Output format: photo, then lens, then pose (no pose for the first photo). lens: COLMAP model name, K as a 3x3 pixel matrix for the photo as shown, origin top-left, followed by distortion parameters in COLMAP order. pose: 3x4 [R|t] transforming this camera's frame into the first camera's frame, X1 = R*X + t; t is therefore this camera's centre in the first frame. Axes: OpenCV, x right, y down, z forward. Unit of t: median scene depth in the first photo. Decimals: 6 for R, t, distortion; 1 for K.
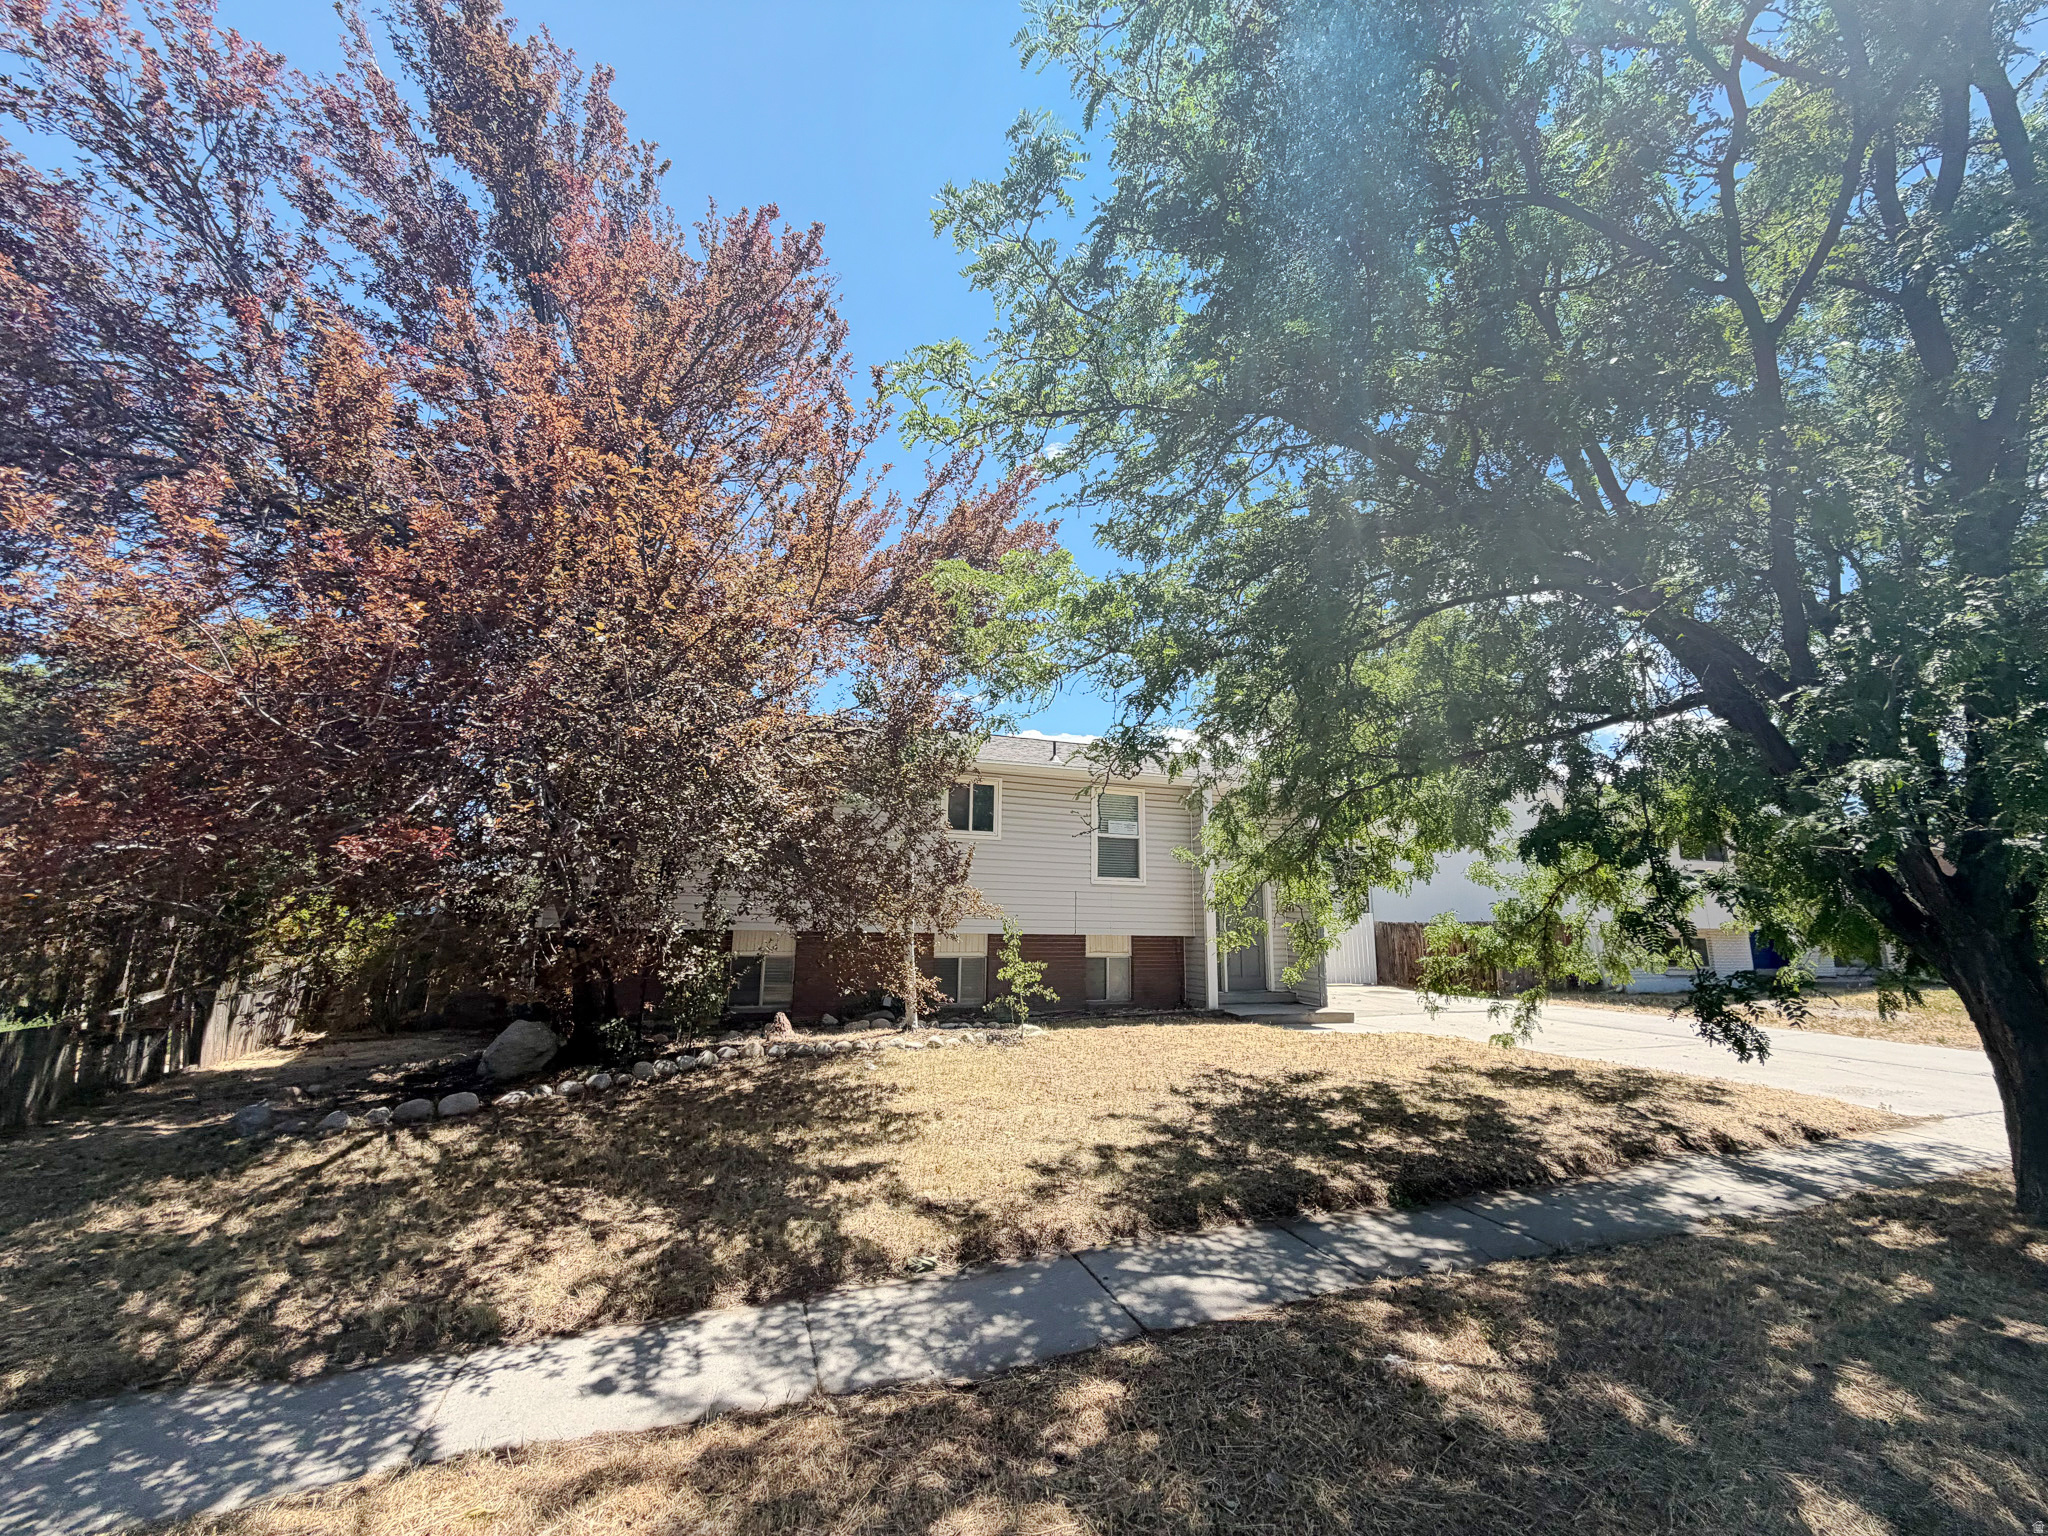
lens RADIAL K [[815.0, 0, 1019.3], [0, 815.0, 771.9], [0, 0, 1]] dist [0.000946, -0.000236]
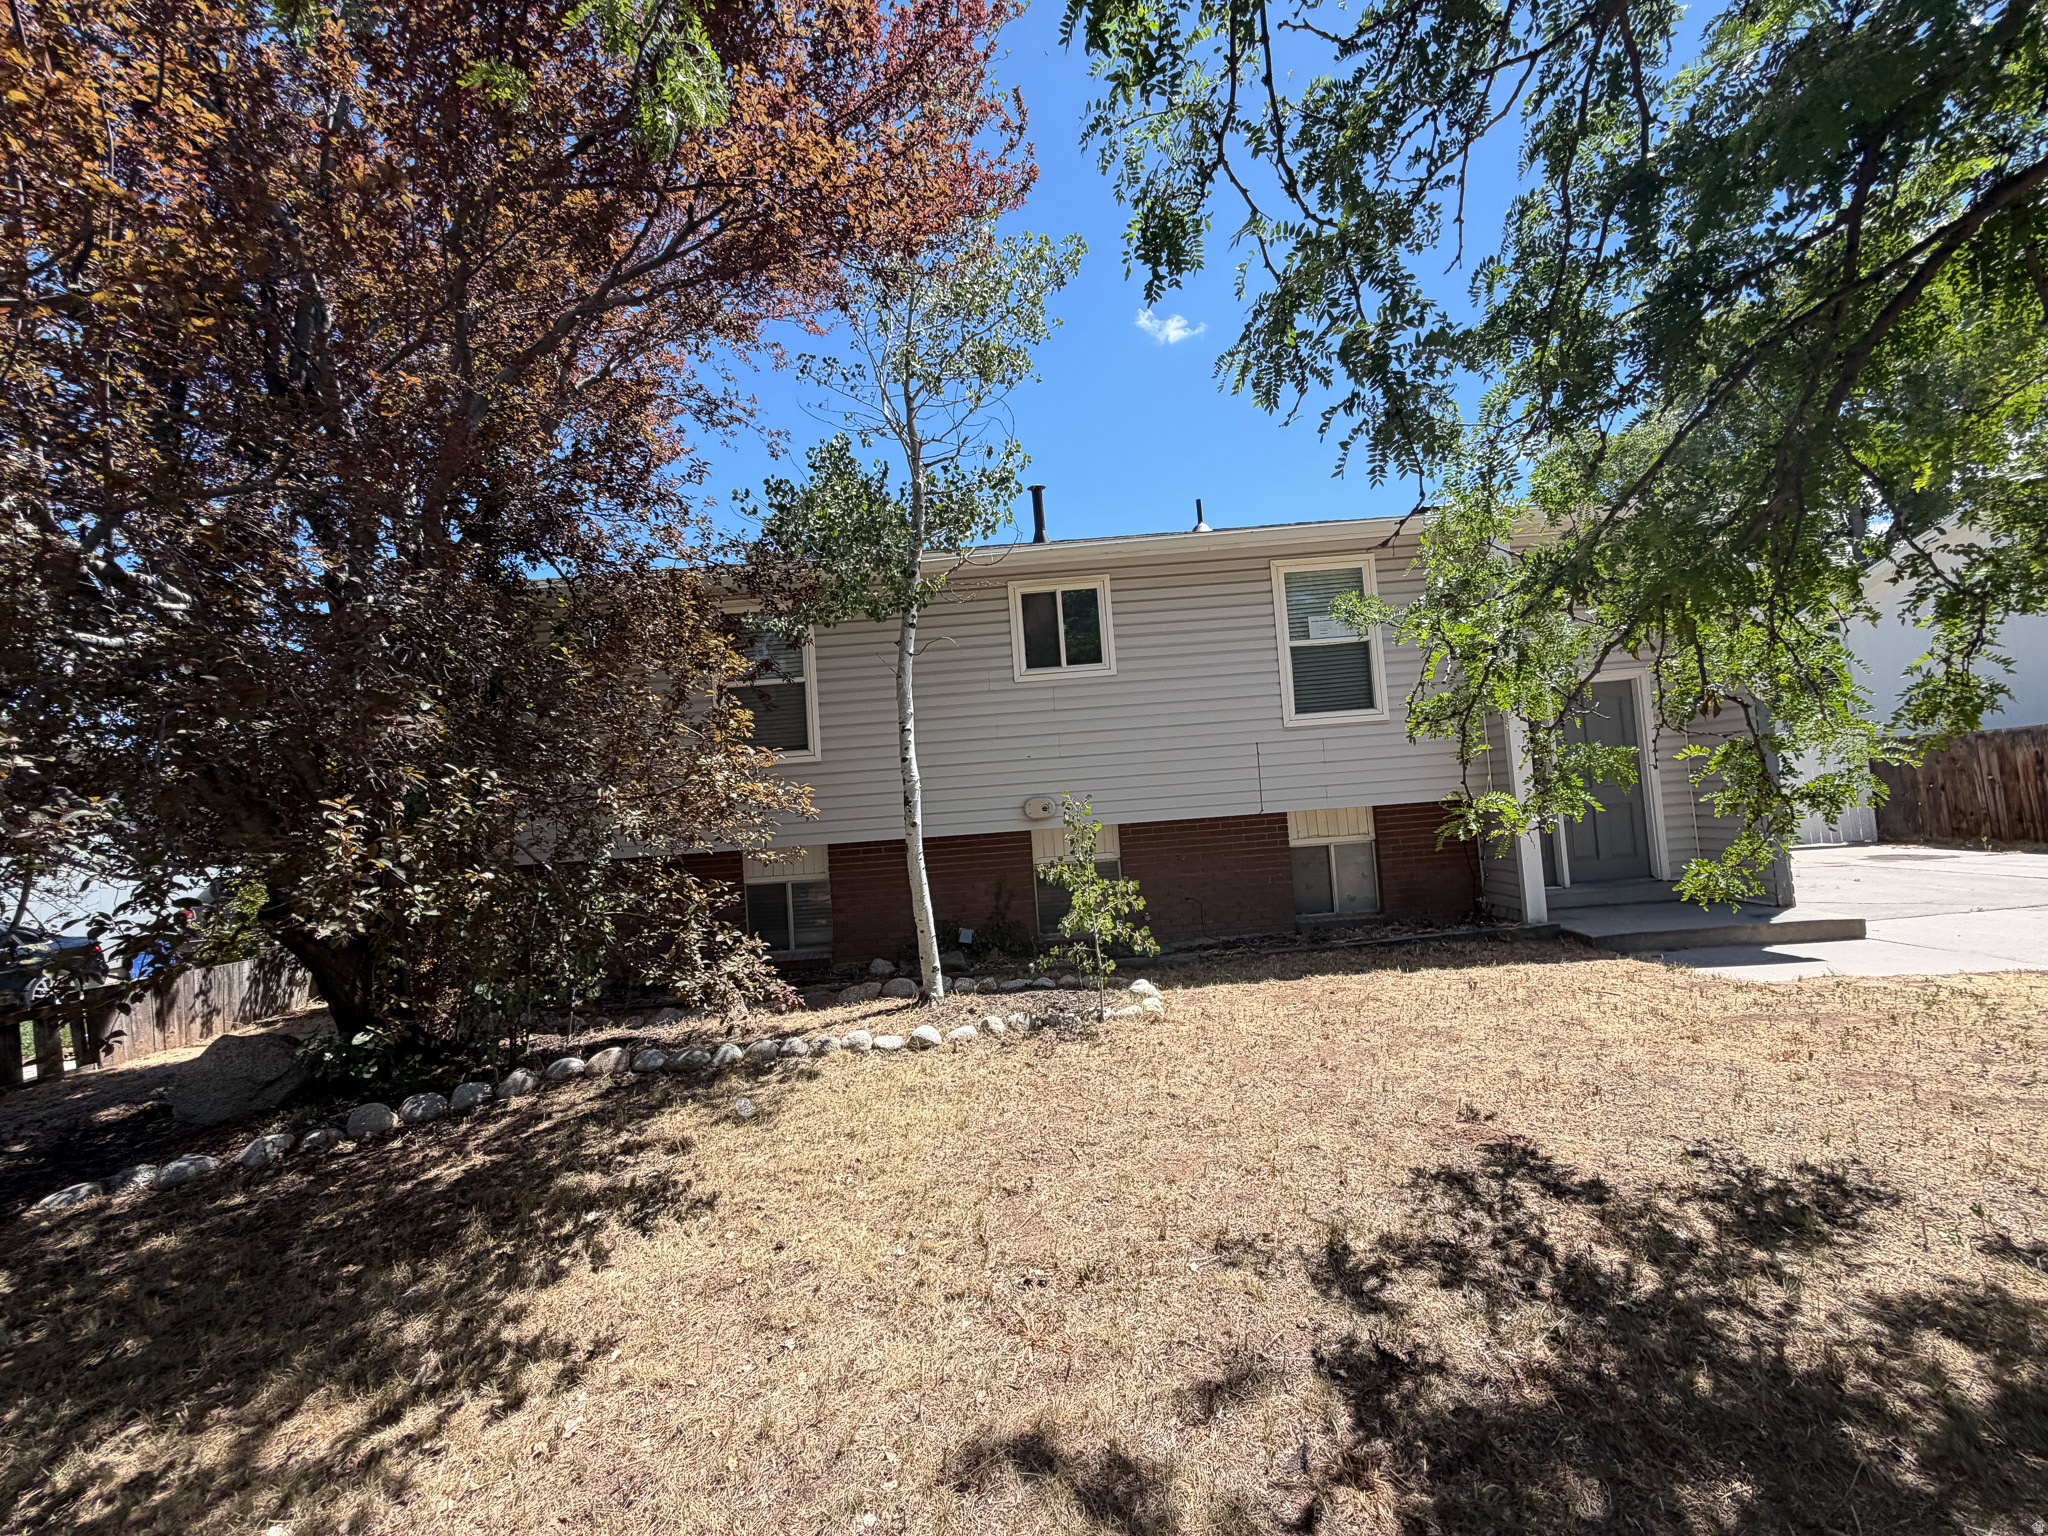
lens RADIAL K [[815.0, 0, 1019.3], [0, 815.0, 771.9], [0, 0, 1]] dist [0.000946, -0.000236]
pose [[0.926736, -0.099443, -0.362315, 0.125573], [0.151890, 0.981182, 0.119207, 0.070843], [0.343643, -0.165506, 0.924401, 0.389184]]
